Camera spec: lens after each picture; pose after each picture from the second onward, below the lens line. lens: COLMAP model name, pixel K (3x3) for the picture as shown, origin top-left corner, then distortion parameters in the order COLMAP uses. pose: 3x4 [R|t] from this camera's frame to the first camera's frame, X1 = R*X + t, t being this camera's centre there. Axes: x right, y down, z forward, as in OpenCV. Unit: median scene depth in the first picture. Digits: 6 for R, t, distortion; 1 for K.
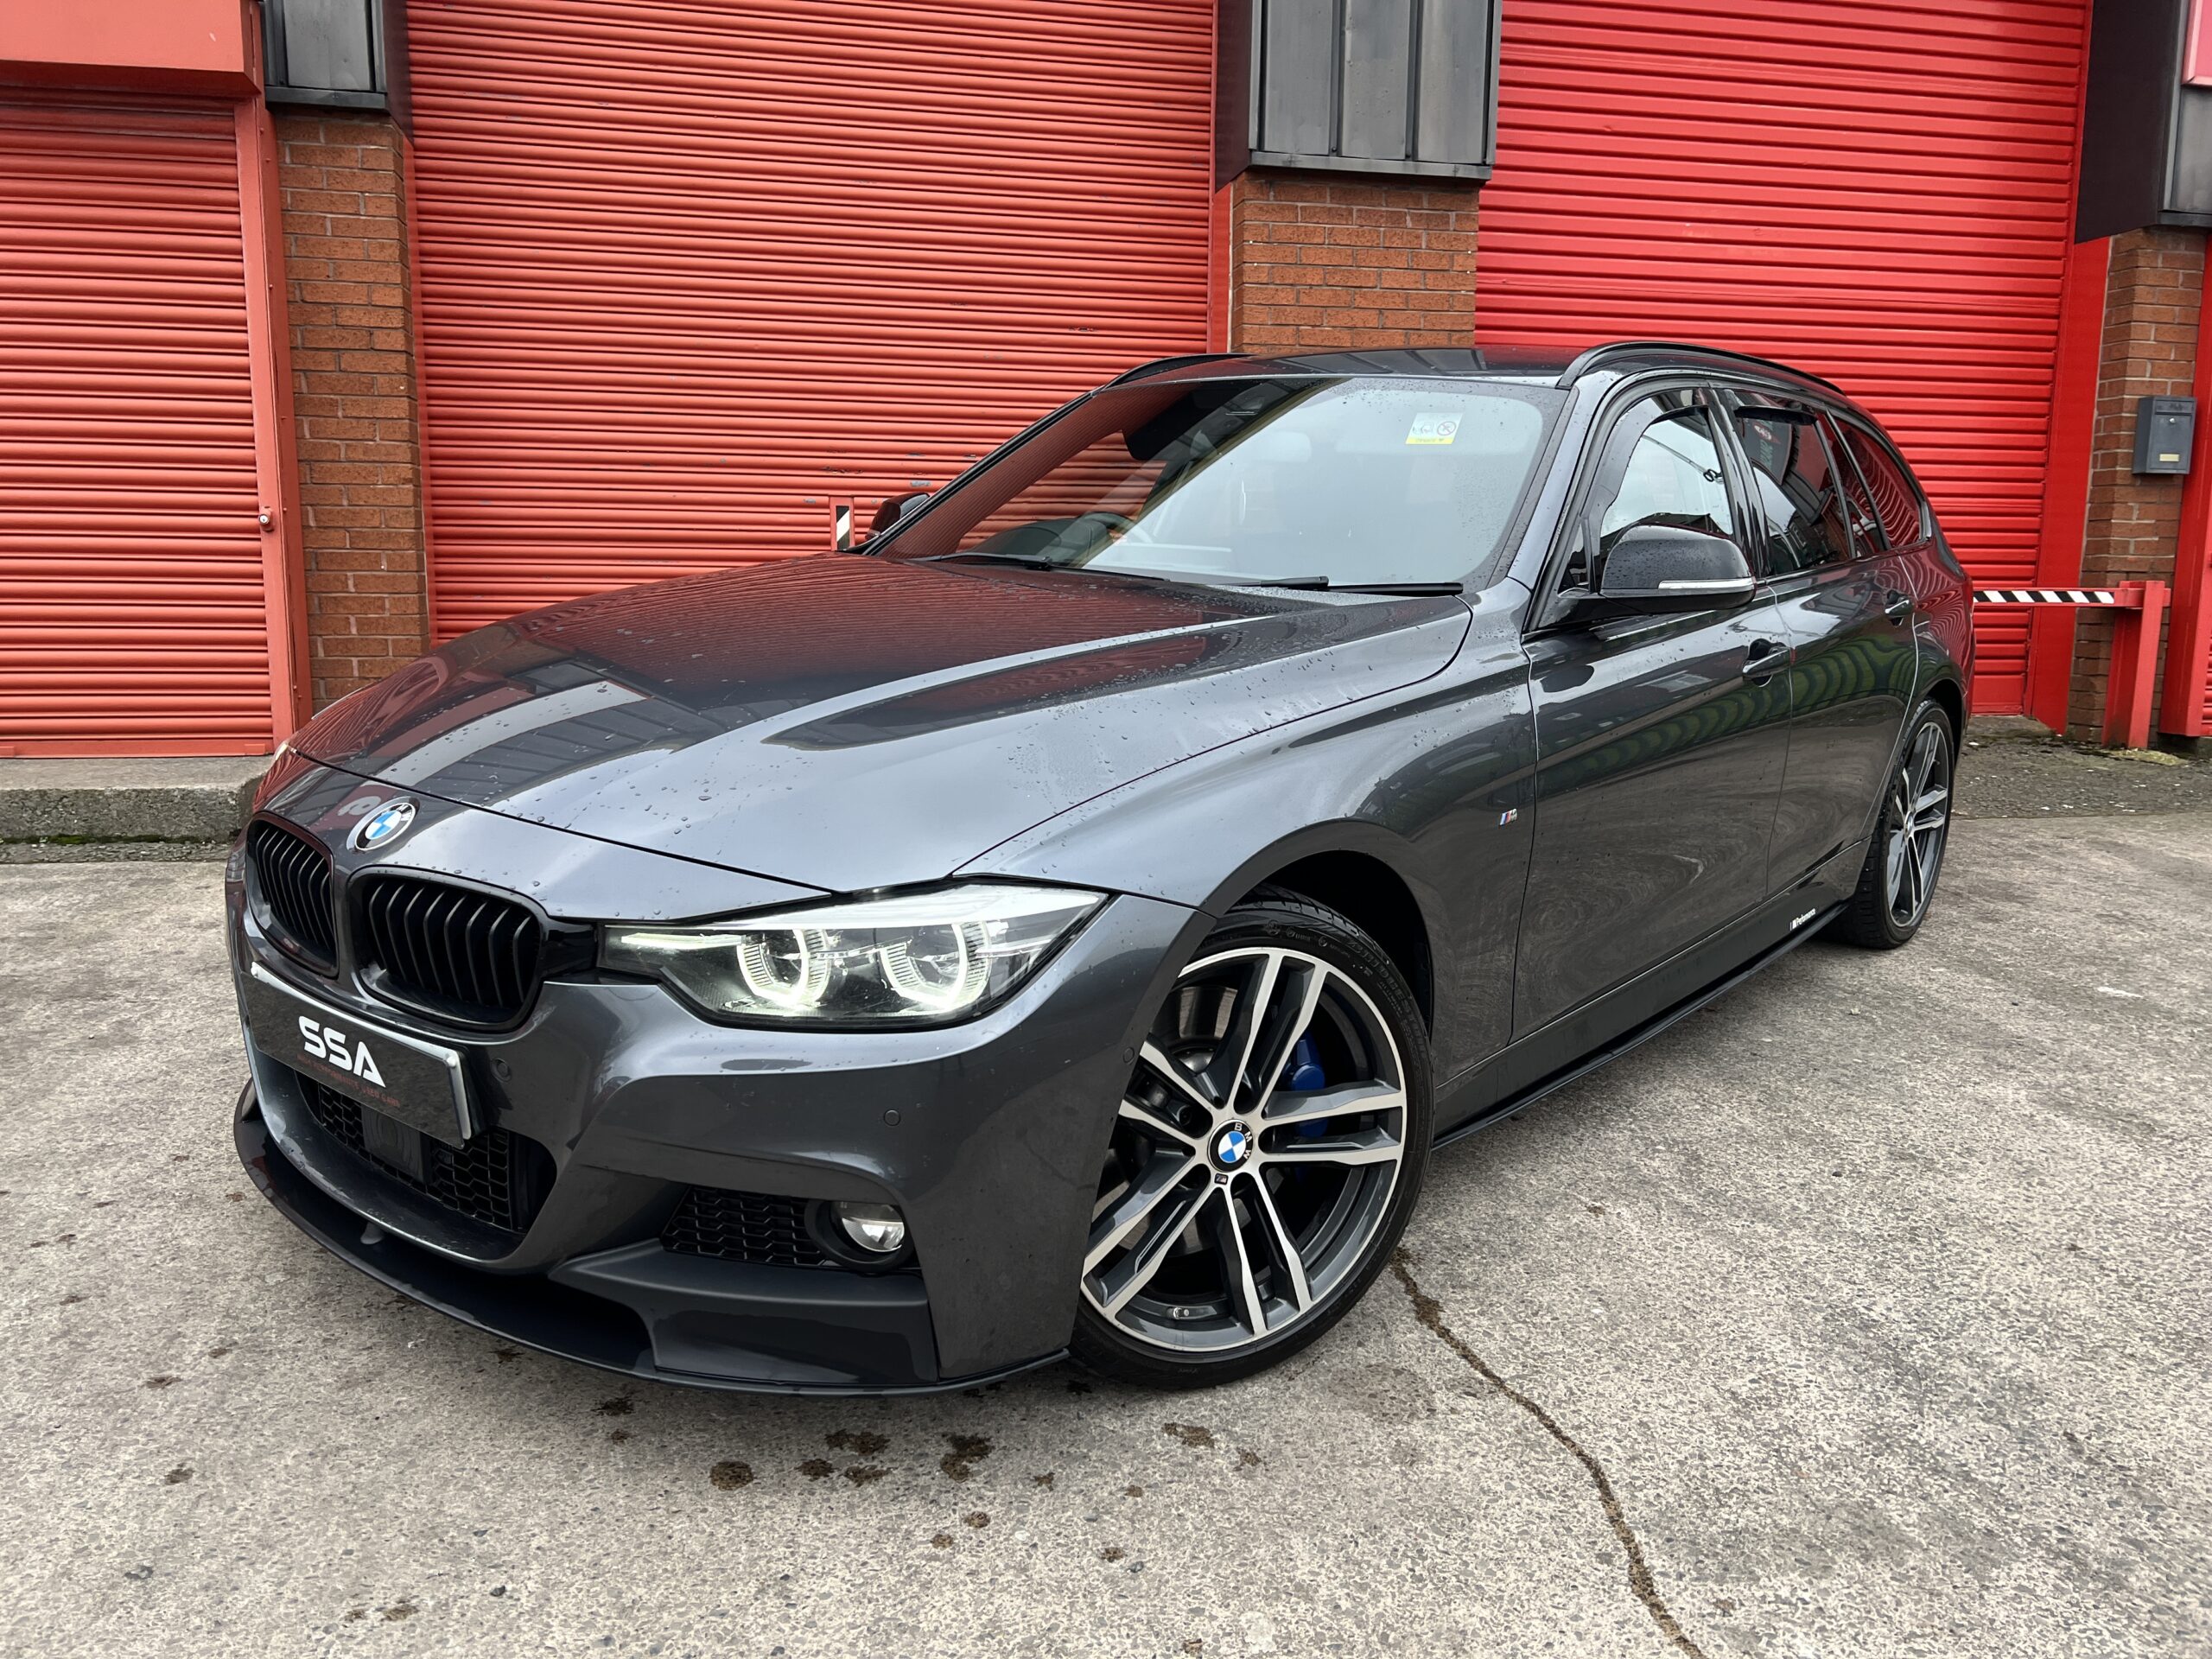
lens RADIAL K [[1671.3, 0, 1092.9], [0, 1671.3, 848.7], [0, 0, 1]] dist [0.038585, -0.046178]
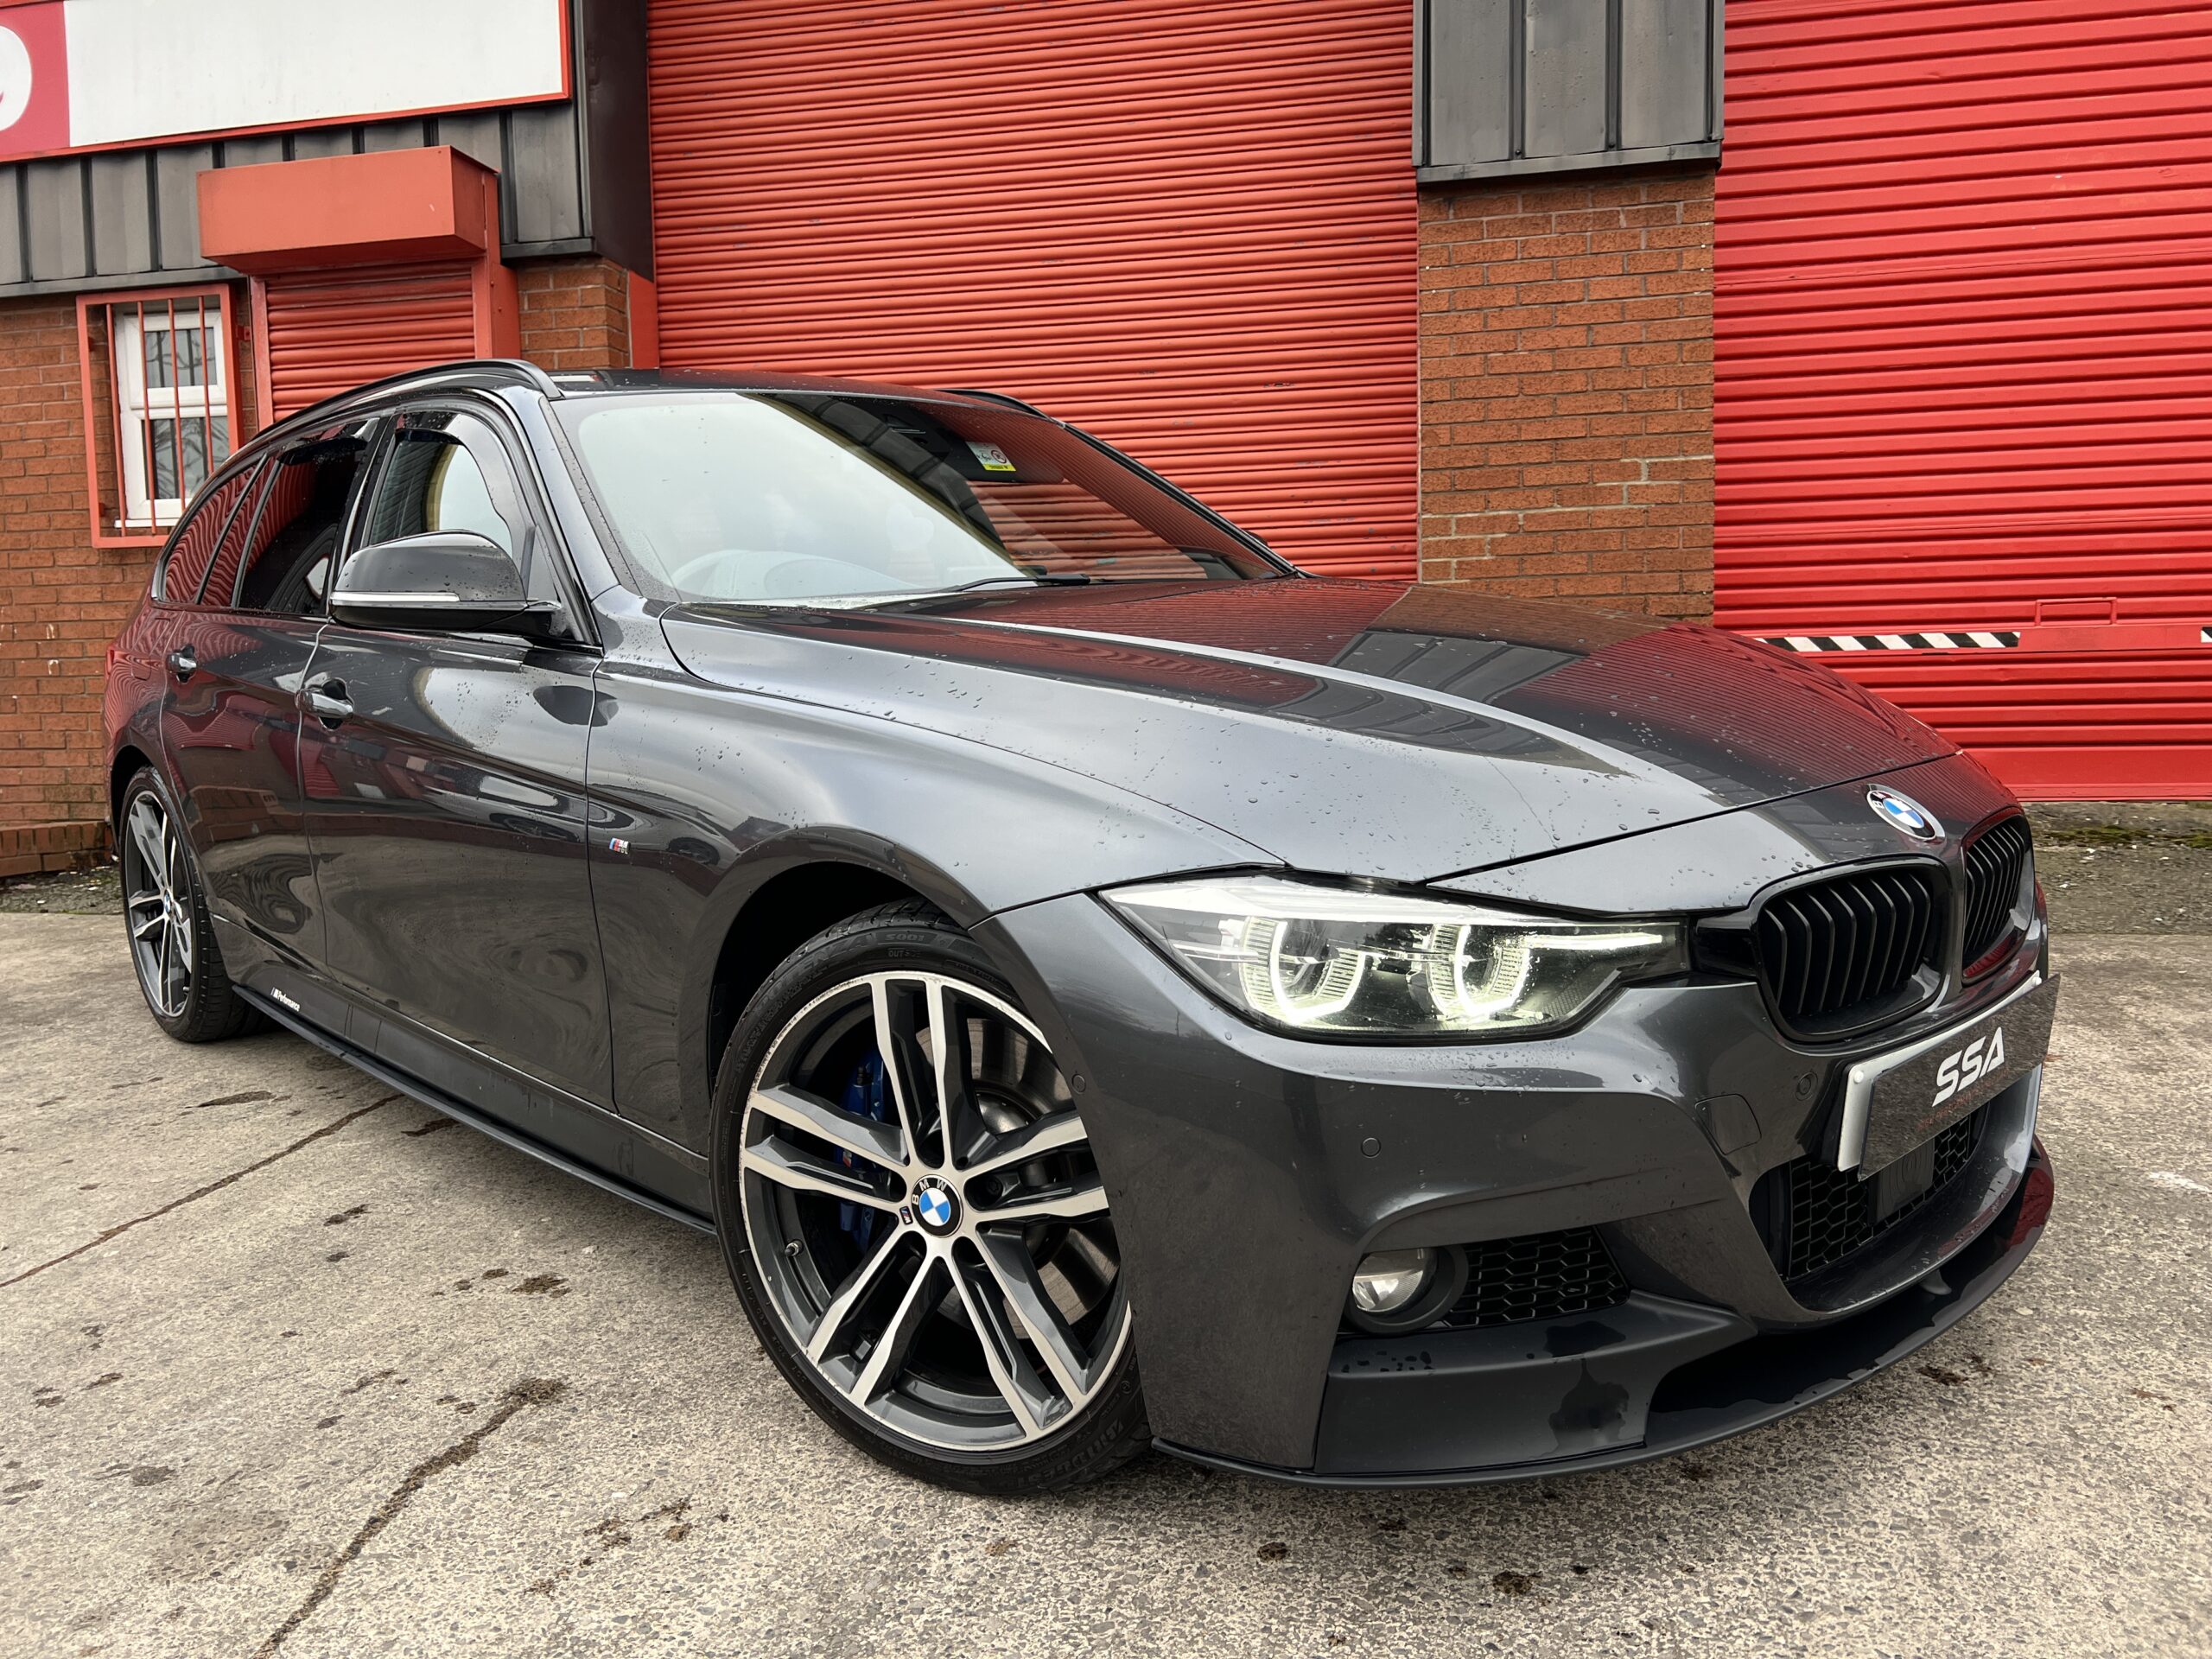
lens RADIAL K [[1671.3, 0, 1107.2], [0, 1671.3, 843.5], [0, 0, 1]] dist [0.038585, -0.046178]
pose [[0.912878, 0.008411, -0.408145, 0.344442], [-0.035485, 0.997638, -0.058810, 0.004780], [0.406686, 0.068169, 0.911021, 0.150920]]
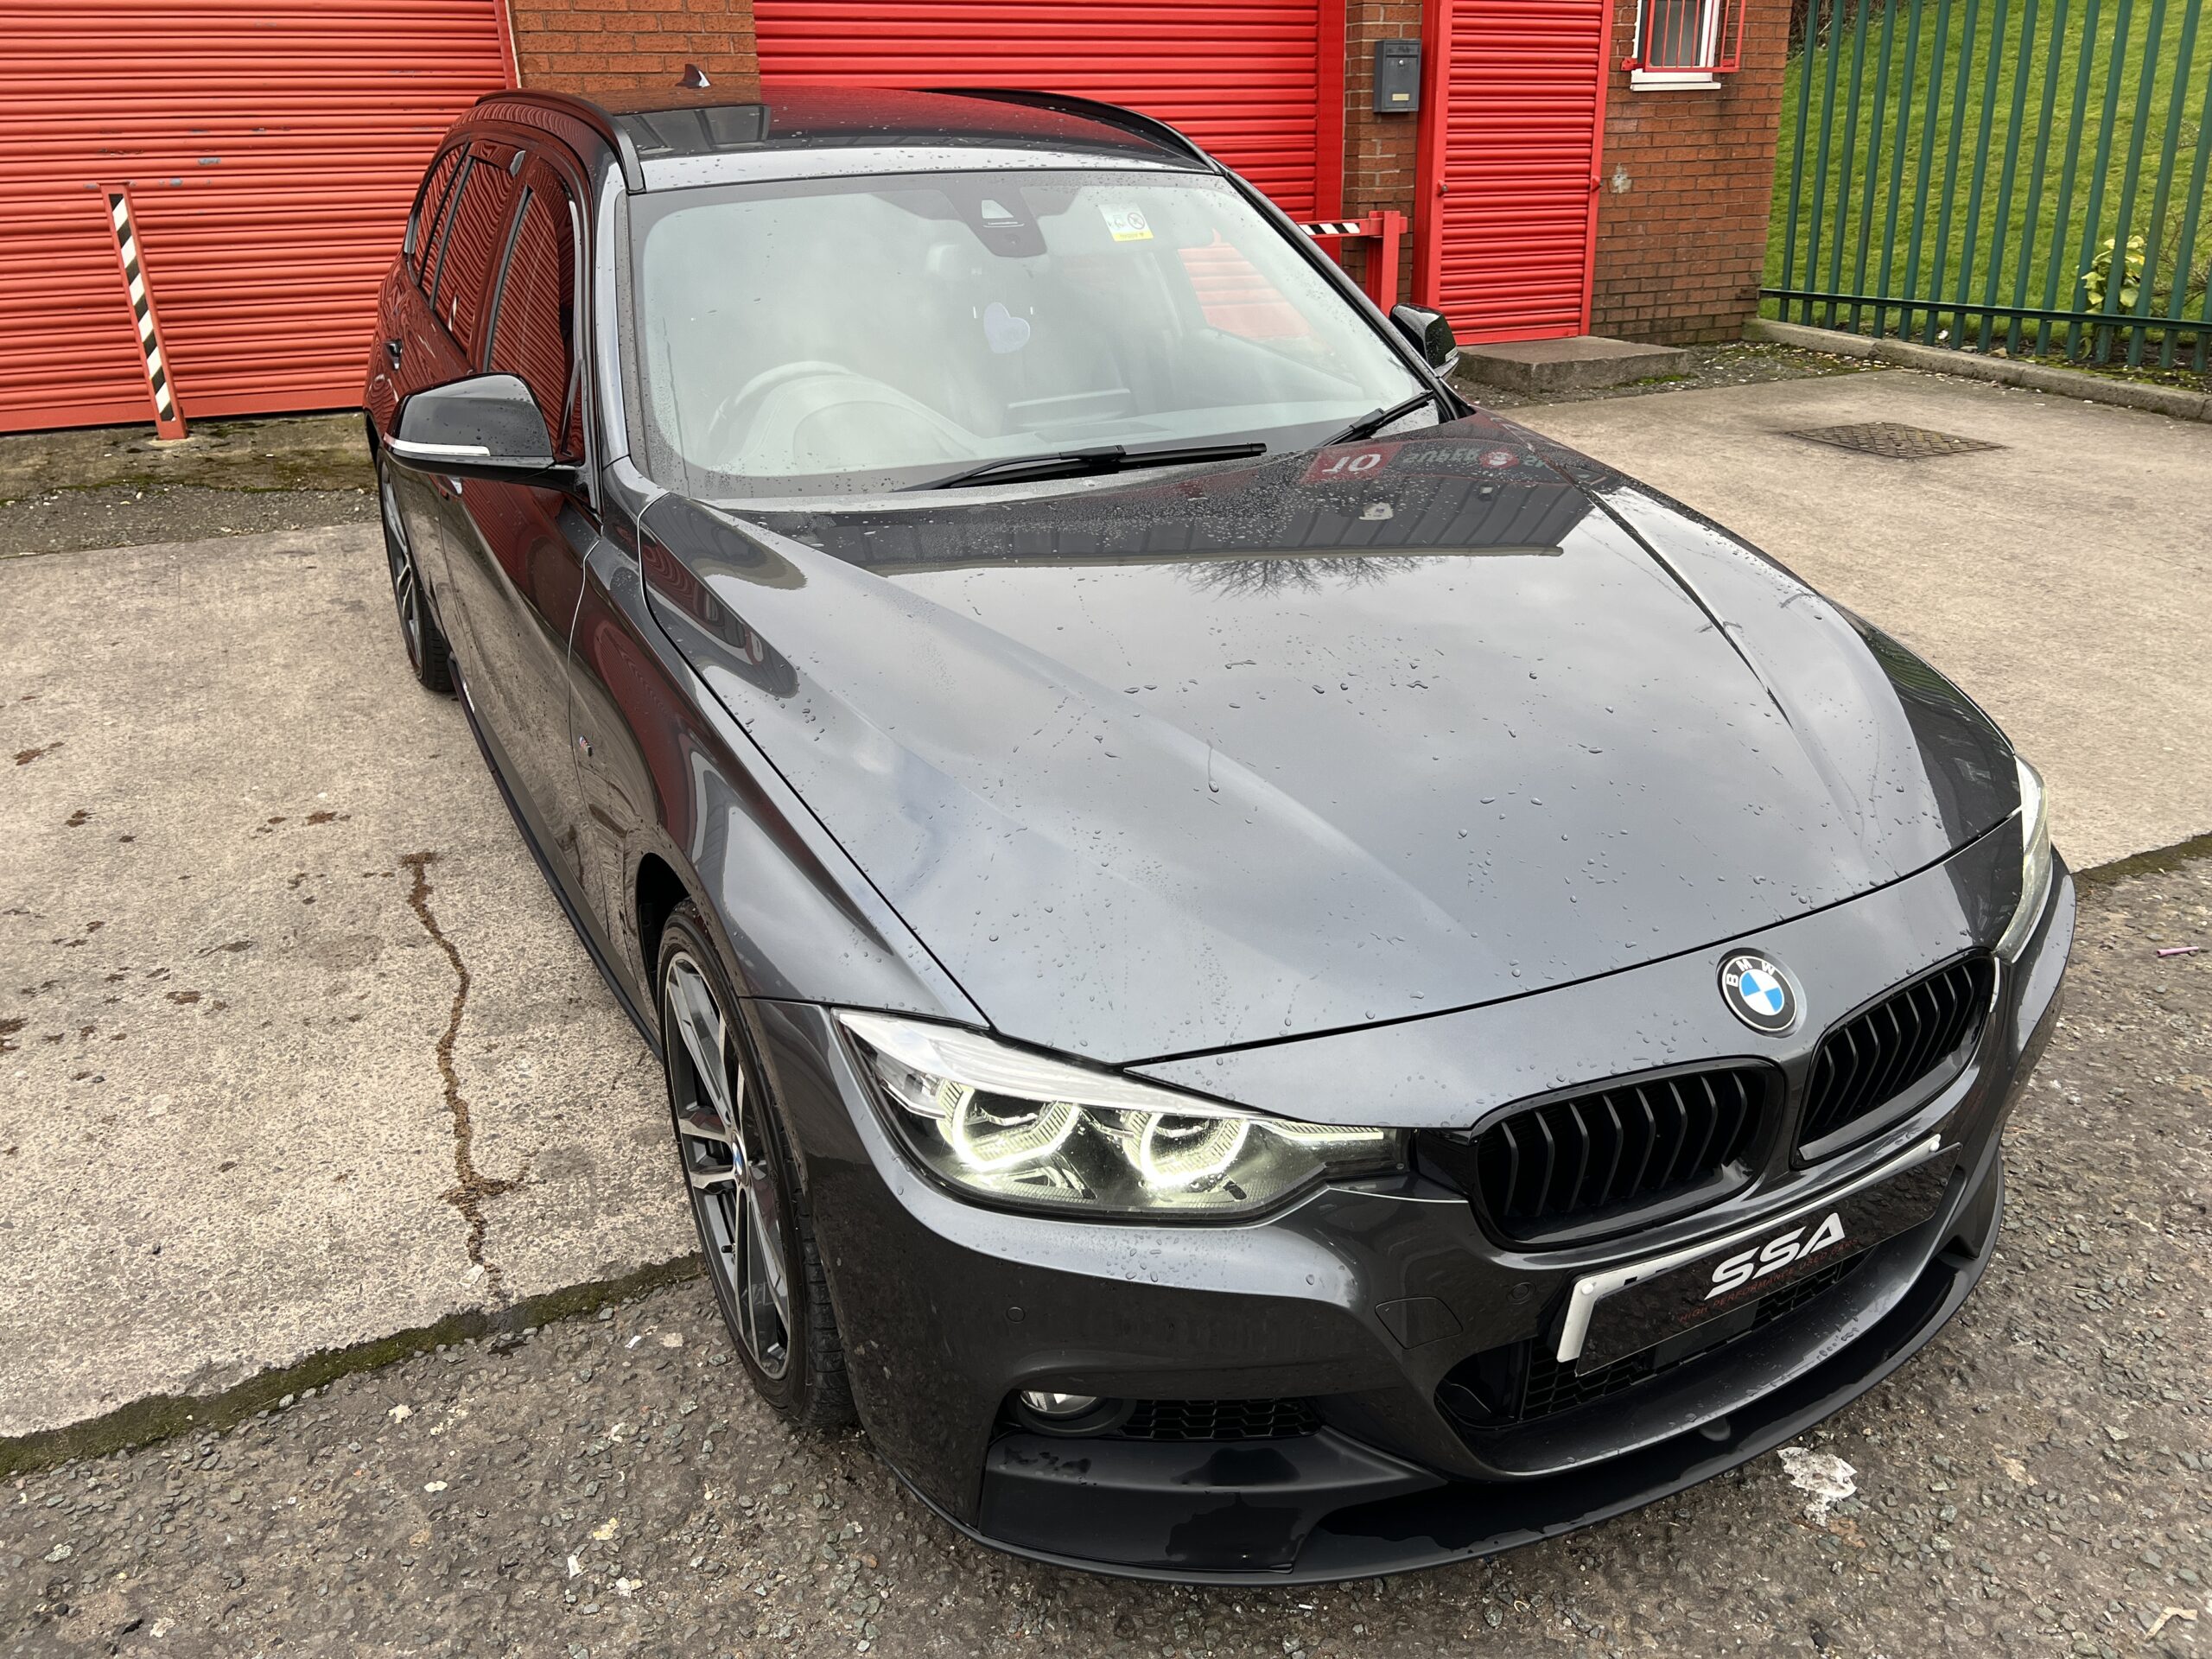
lens RADIAL K [[1671.3, 0, 1115.1], [0, 1671.3, 829.1], [0, 0, 1]] dist [0.038585, -0.046178]
pose [[0.972256, -0.114648, 0.203896, 0.202295], [0.067227, 0.971831, 0.225886, -0.024243], [-0.224050, -0.205912, 0.952577, -0.194249]]
